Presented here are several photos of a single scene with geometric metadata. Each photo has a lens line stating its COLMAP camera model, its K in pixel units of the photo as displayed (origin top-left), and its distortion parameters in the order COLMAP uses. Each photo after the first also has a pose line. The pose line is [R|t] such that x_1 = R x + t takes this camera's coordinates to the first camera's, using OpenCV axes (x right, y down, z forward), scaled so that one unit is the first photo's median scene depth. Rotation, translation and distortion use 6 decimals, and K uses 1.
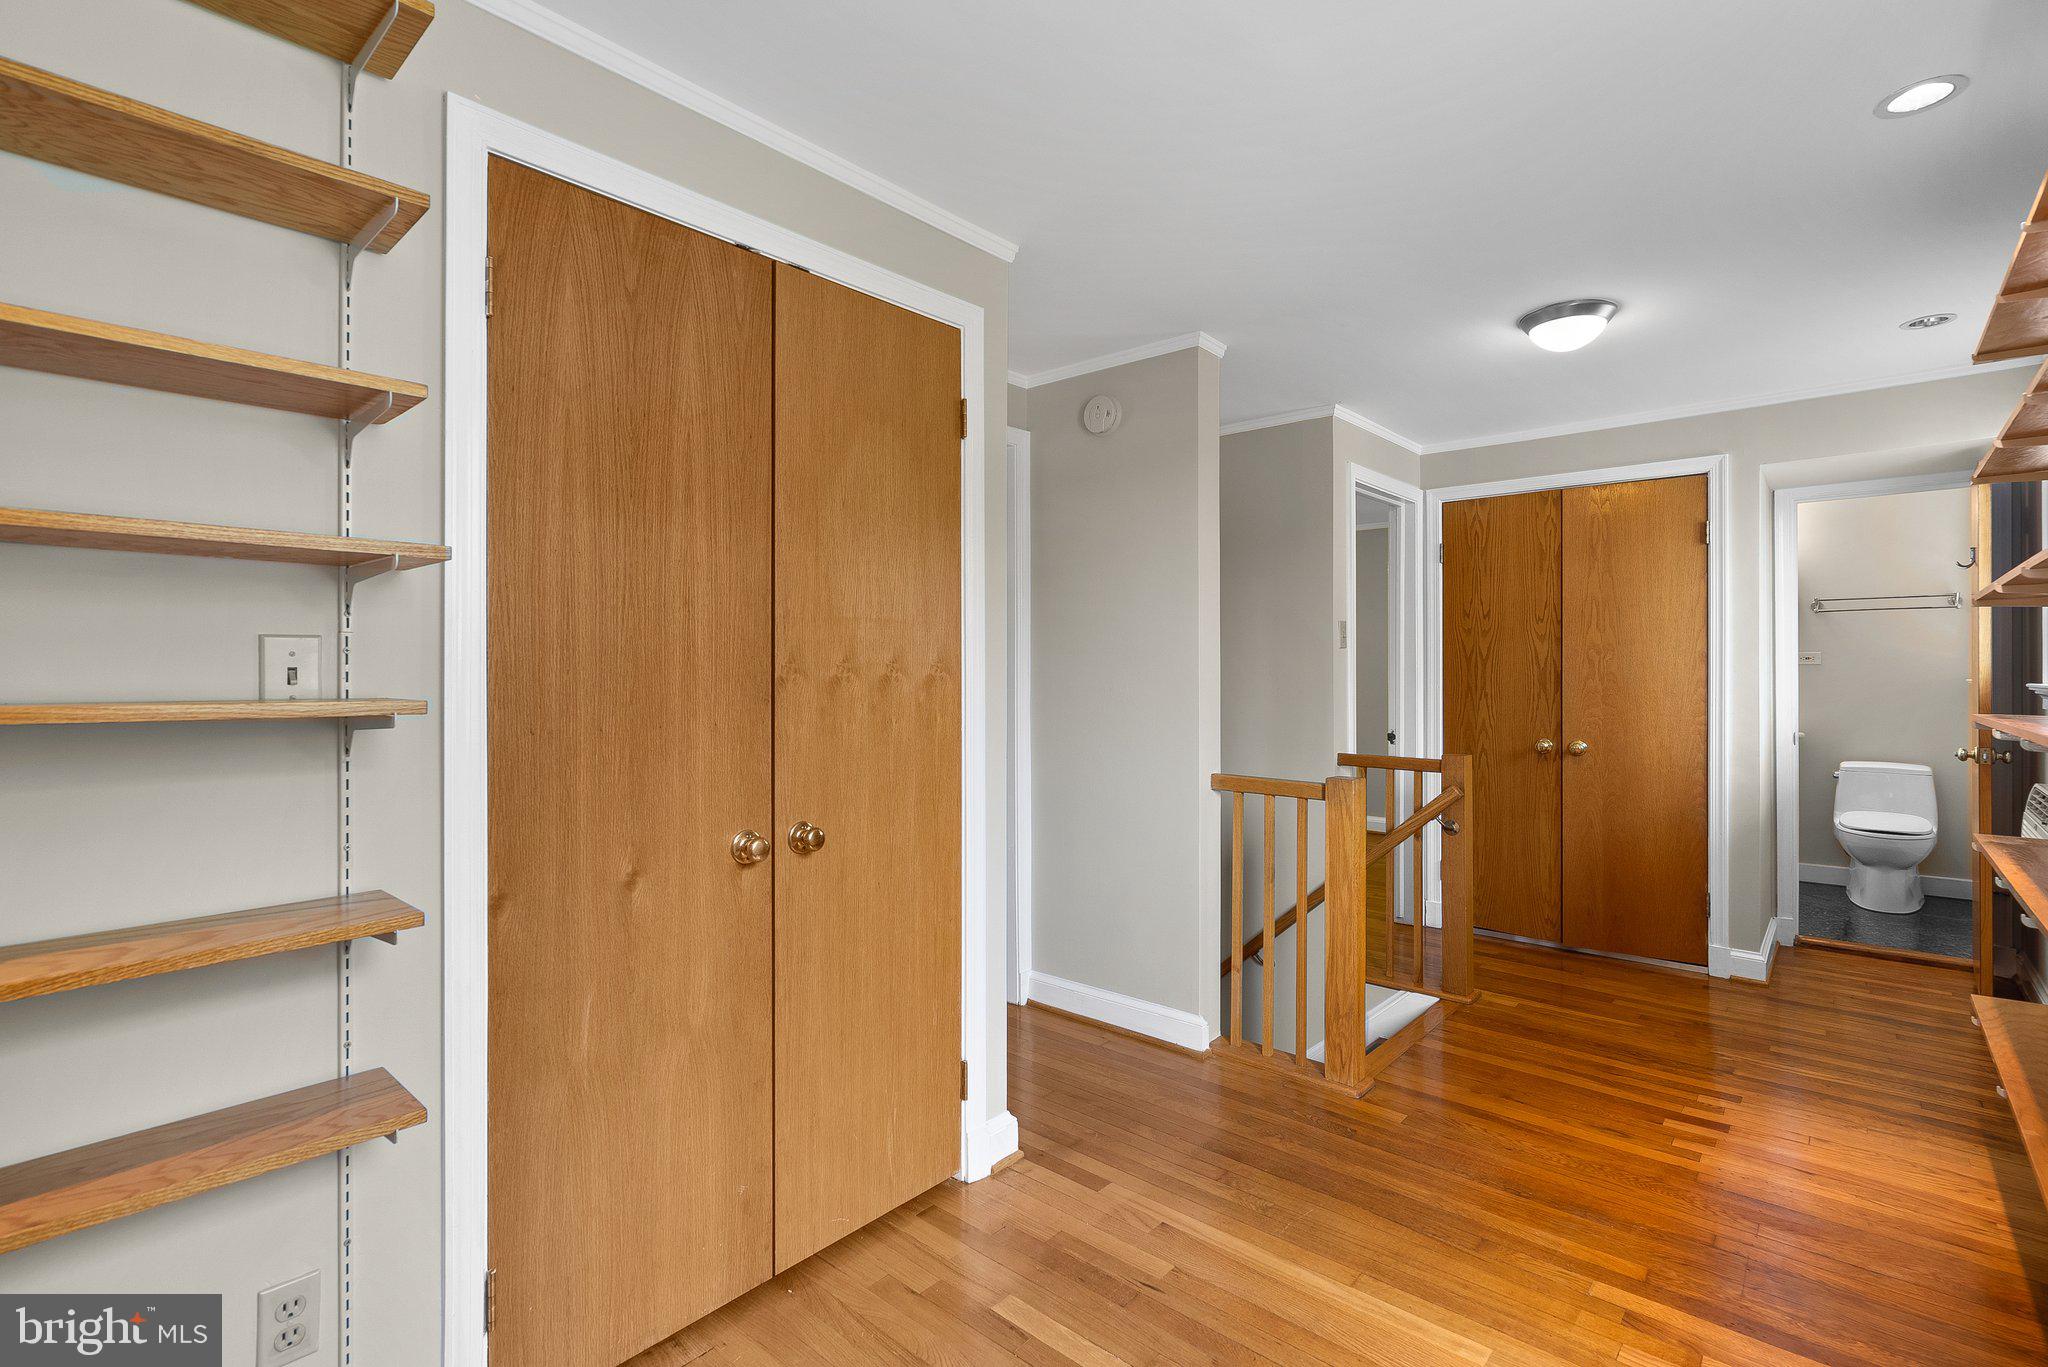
lens RADIAL K [[951.7, 0, 1007.8], [0, 951.7, 671.6], [0, 0, 1]] dist [-0.005438, 0.002153]
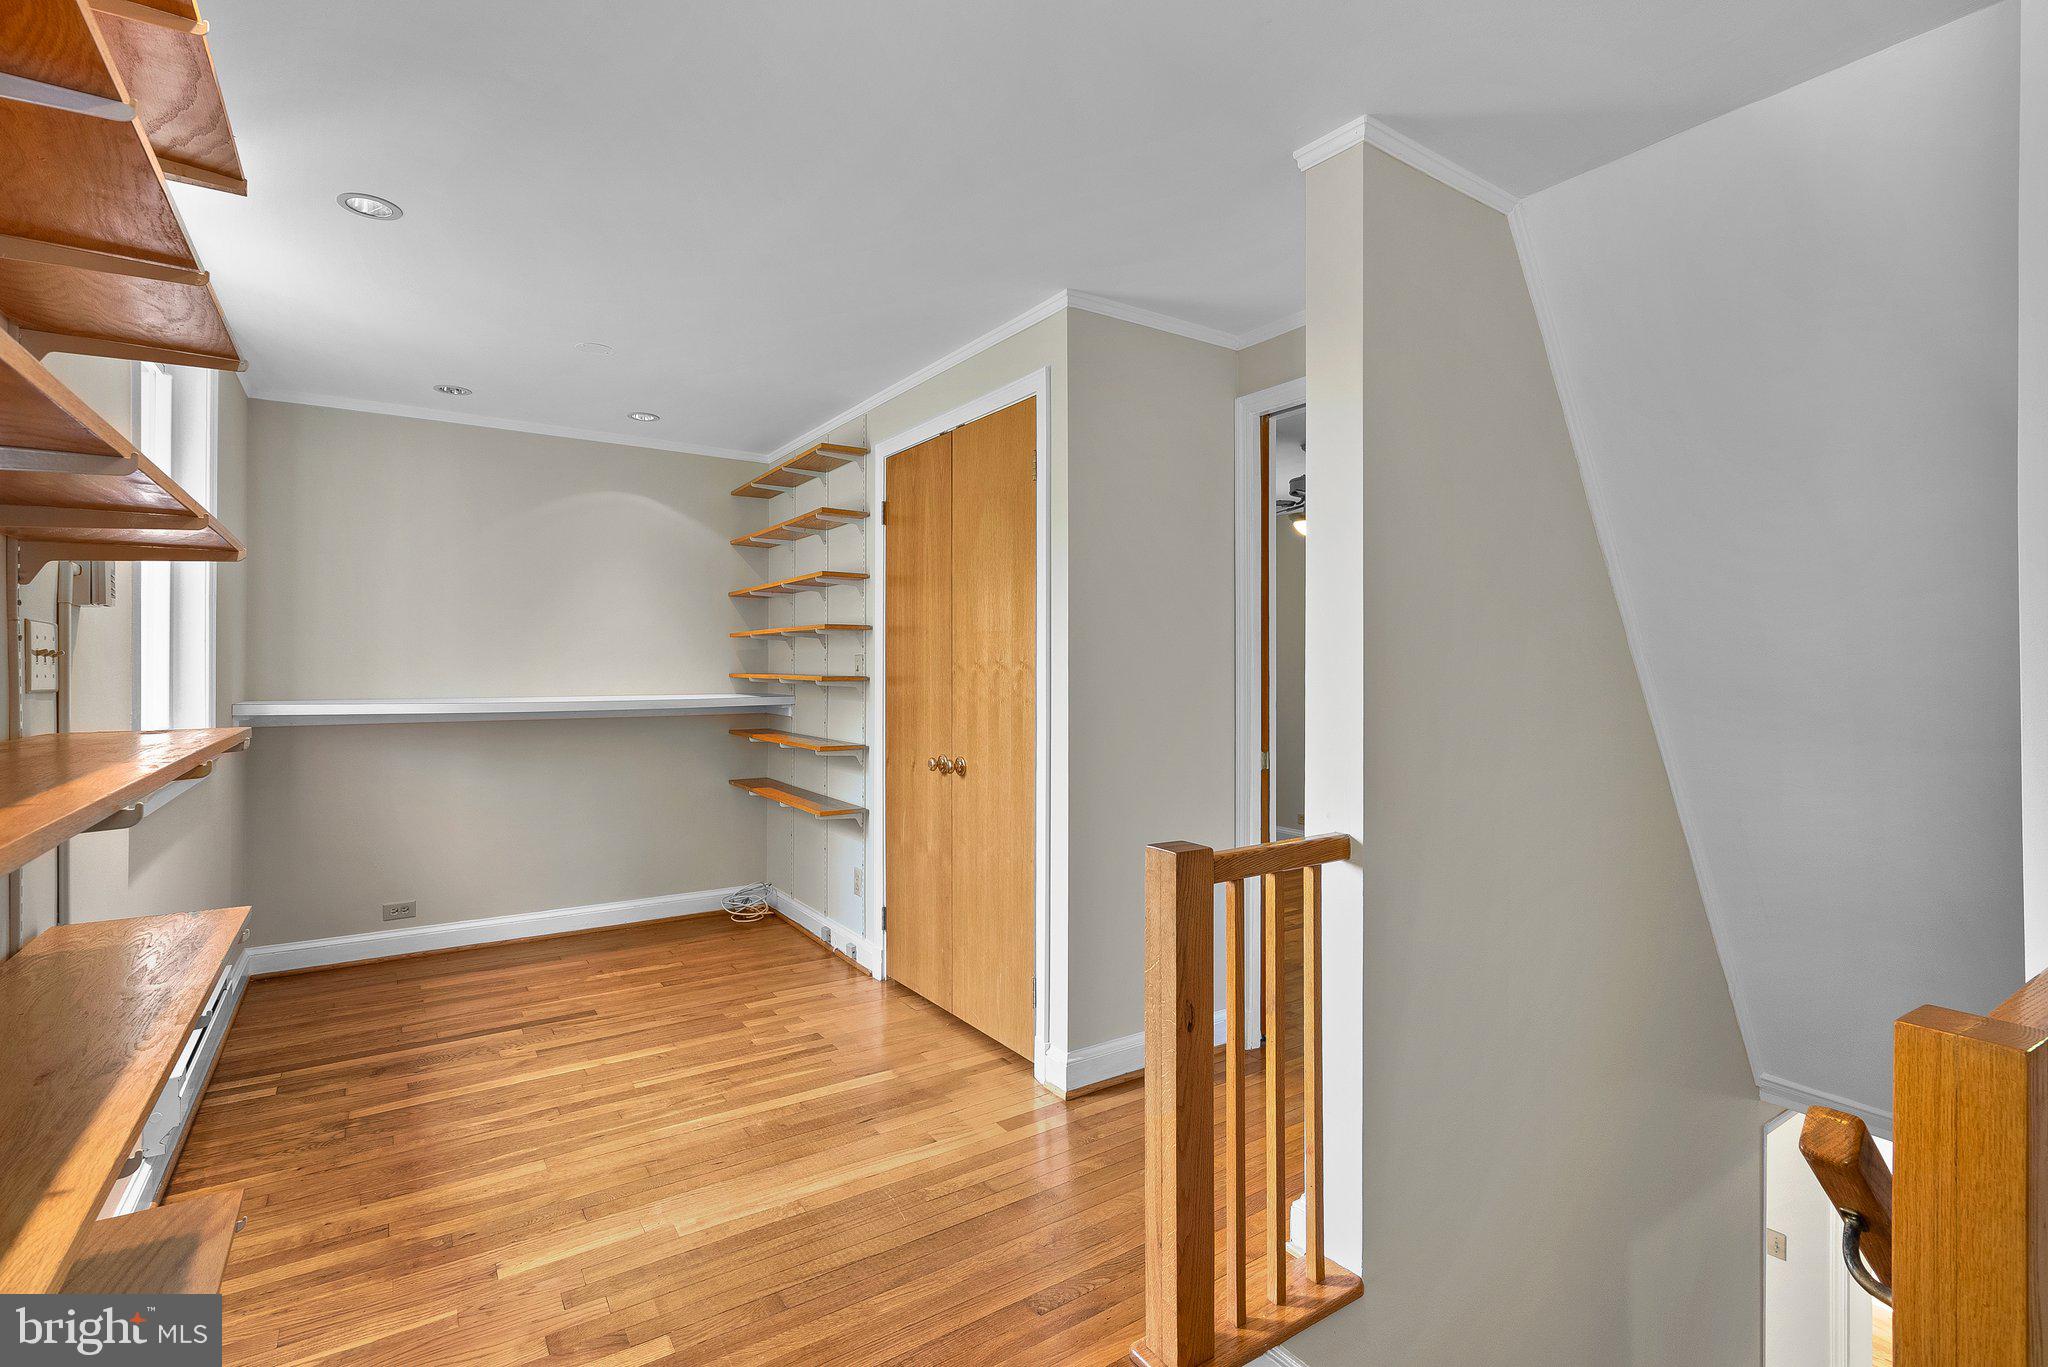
lens RADIAL K [[951.7, 0, 1011.9], [0, 951.7, 674.6], [0, 0, 1]] dist [-0.005438, 0.002153]
pose [[-0.257175, 0.009039, -0.966322, 1.395562], [0.000891, 0.999958, 0.009117, -0.002498], [0.966364, 0.001483, -0.257173, 1.538051]]
